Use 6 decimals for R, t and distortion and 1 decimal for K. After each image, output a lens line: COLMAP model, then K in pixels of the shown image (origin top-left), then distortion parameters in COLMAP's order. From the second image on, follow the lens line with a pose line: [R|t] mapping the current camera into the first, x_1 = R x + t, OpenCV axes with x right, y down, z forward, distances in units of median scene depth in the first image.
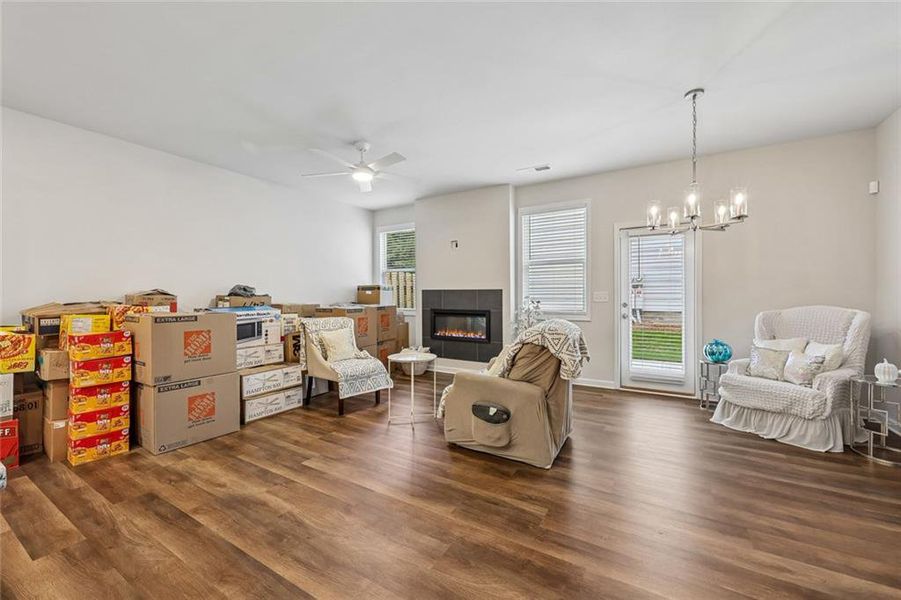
lens RADIAL K [[358.5, 0, 449.9], [0, 358.5, 296.7], [0, 0, 1]] dist [-0.001486, -0.000184]
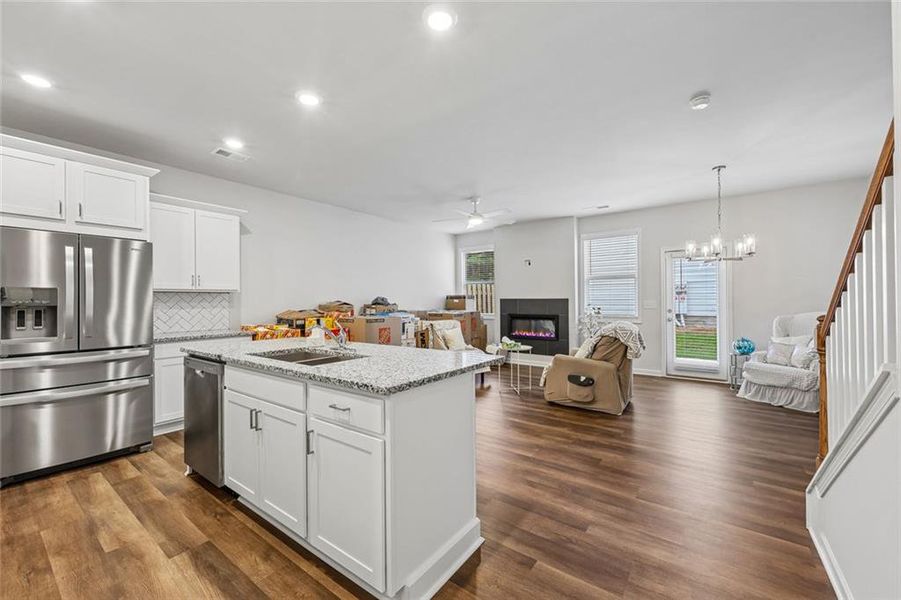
lens RADIAL K [[360.4, 0, 448.1], [0, 360.4, 299.9], [0, 0, 1]] dist [-0.001159, -0.000081]
pose [[0.995488, -0.003661, -0.094815, -0.201775], [0.003357, 0.999989, -0.003364, -0.016299], [0.094827, 0.003031, 0.995489, -0.404770]]
